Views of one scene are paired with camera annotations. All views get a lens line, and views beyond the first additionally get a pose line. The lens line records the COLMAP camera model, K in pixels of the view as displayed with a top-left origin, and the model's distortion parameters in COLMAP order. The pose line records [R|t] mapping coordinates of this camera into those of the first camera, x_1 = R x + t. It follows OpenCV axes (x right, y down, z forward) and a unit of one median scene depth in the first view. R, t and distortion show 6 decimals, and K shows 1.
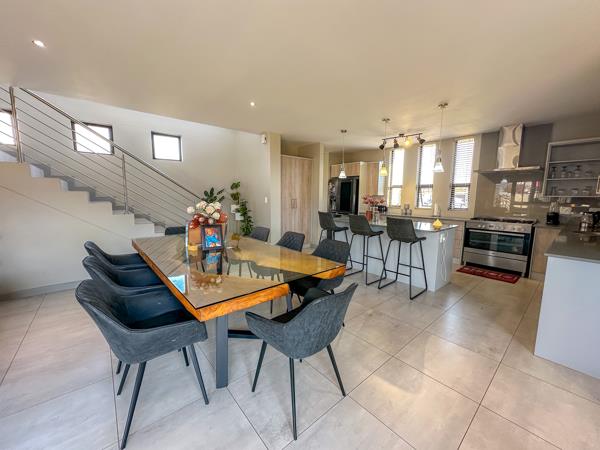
lens RADIAL K [[236.2, 0, 300.3], [0, 236.2, 227.4], [0, 0, 1]] dist [-0.001481, 0.000266]
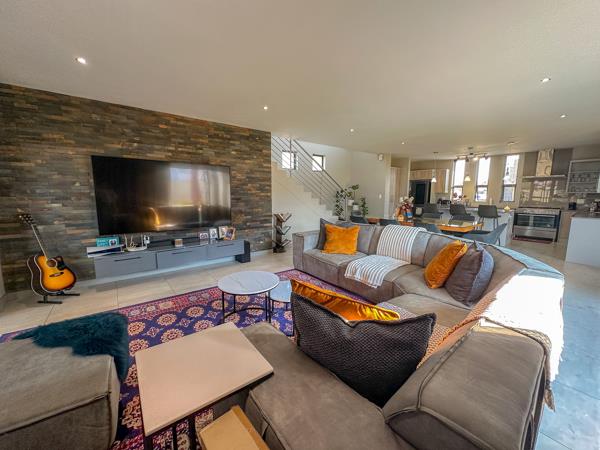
lens RADIAL K [[236.2, 0, 299.4], [0, 236.2, 226.0], [0, 0, 1]] dist [-0.001481, 0.000266]
pose [[0.999391, -0.002530, -0.034805, -0.657310], [0.002606, 0.999994, 0.002135, 0.078973], [0.034799, -0.002224, 0.999392, -0.602123]]
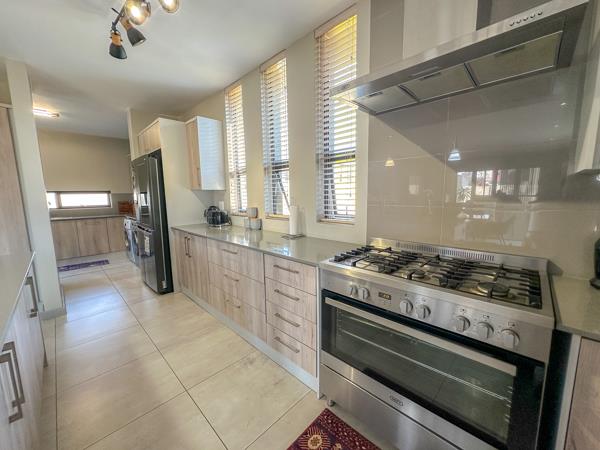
lens RADIAL K [[241.0, 0, 303.2], [0, 241.0, 224.2], [0, 0, 1]] dist [-0.000217, -0.000147]
pose [[0.993099, -0.042619, 0.109265, 0.632804], [0.044333, 0.998928, -0.013306, -0.072322], [-0.108580, 0.018058, 0.993924, 0.682549]]
